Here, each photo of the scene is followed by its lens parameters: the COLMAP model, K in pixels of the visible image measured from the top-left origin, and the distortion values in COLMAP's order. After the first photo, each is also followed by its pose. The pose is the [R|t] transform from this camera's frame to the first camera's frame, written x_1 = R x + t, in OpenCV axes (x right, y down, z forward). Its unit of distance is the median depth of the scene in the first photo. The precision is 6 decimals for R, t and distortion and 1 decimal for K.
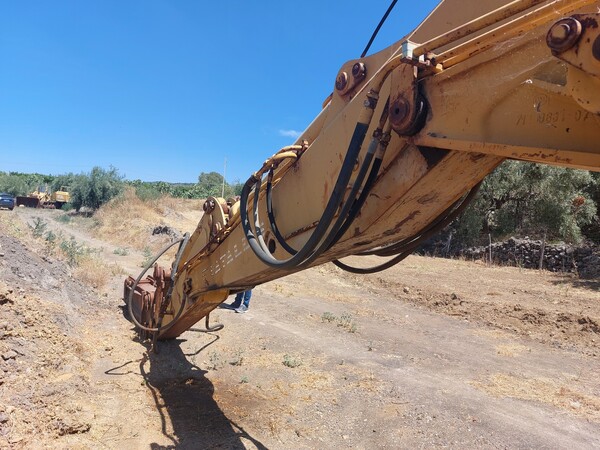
lens RADIAL K [[438.5, 0, 299.5], [0, 438.5, 223.3], [0, 0, 1]] dist [0.028263, -0.017794]
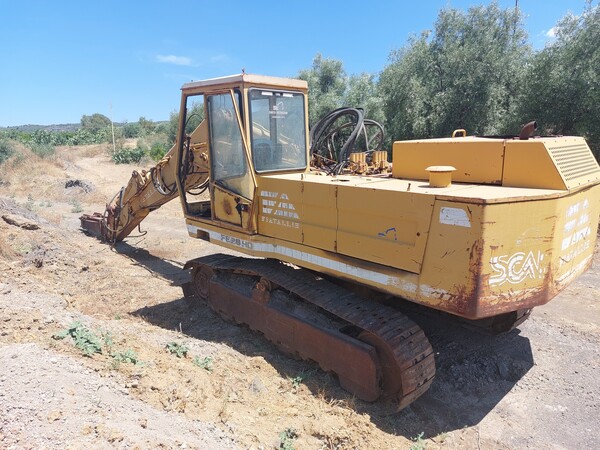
lens RADIAL K [[438.5, 0, 306.0], [0, 438.5, 227.0], [0, 0, 1]] dist [0.028263, -0.017794]
pose [[0.968394, -0.127446, 0.214406, 0.097161], [0.090494, 0.980556, 0.174129, -0.064752], [-0.232429, -0.149223, 0.961098, -1.062079]]
